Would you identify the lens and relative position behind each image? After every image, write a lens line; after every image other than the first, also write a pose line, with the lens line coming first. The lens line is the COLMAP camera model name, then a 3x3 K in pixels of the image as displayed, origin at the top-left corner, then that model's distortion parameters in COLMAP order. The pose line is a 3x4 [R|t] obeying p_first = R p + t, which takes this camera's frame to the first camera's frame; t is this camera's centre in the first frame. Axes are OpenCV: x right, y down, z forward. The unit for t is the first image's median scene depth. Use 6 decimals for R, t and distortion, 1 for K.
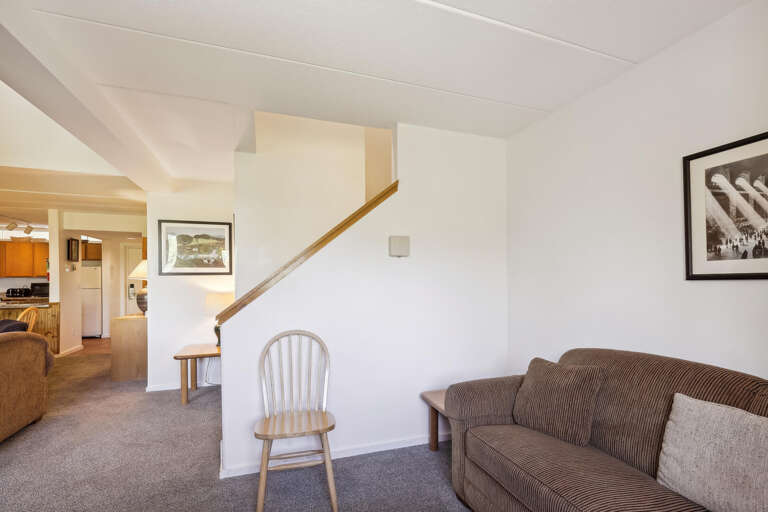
lens RADIAL K [[350.3, 0, 378.9], [0, 350.3, 276.5], [0, 0, 1]] dist [0.003232, 0.000395]
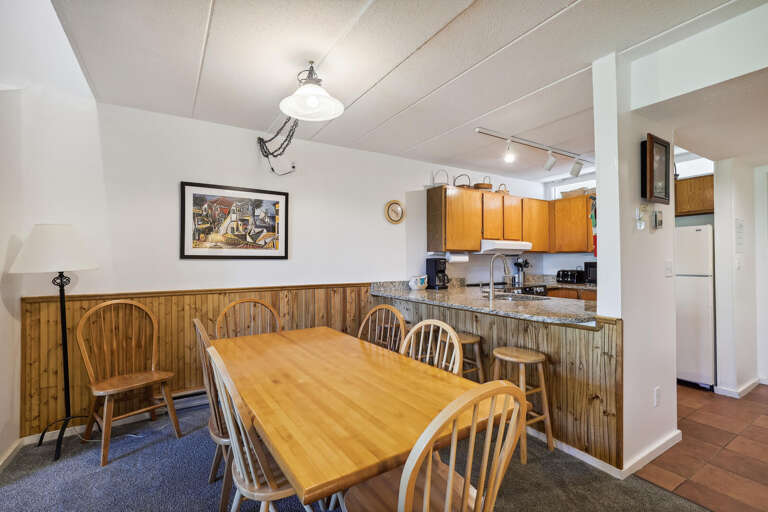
lens RADIAL K [[350.3, 0, 385.2], [0, 350.3, 256.1], [0, 0, 1]] dist [0.003232, 0.000395]
pose [[0.220227, -0.004545, -0.975438, -0.597093], [0.005986, 0.999977, -0.003308, 0.010580], [0.975430, -0.005110, 0.220249, 0.668691]]
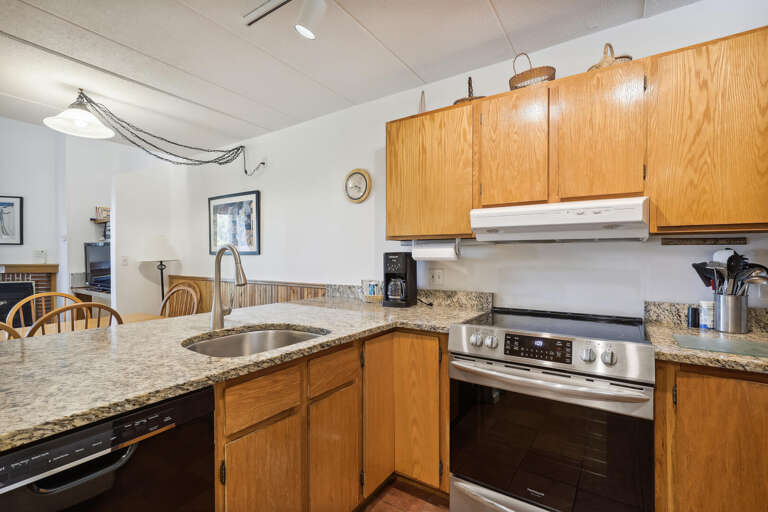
lens RADIAL K [[350.3, 0, 385.3], [0, 350.3, 259.0], [0, 0, 1]] dist [0.003232, 0.000395]
pose [[-0.795889, -0.000121, -0.605442, -0.999568], [0.002057, 0.999994, -0.002903, 0.022433], [0.605439, -0.003556, -0.795884, 1.236159]]
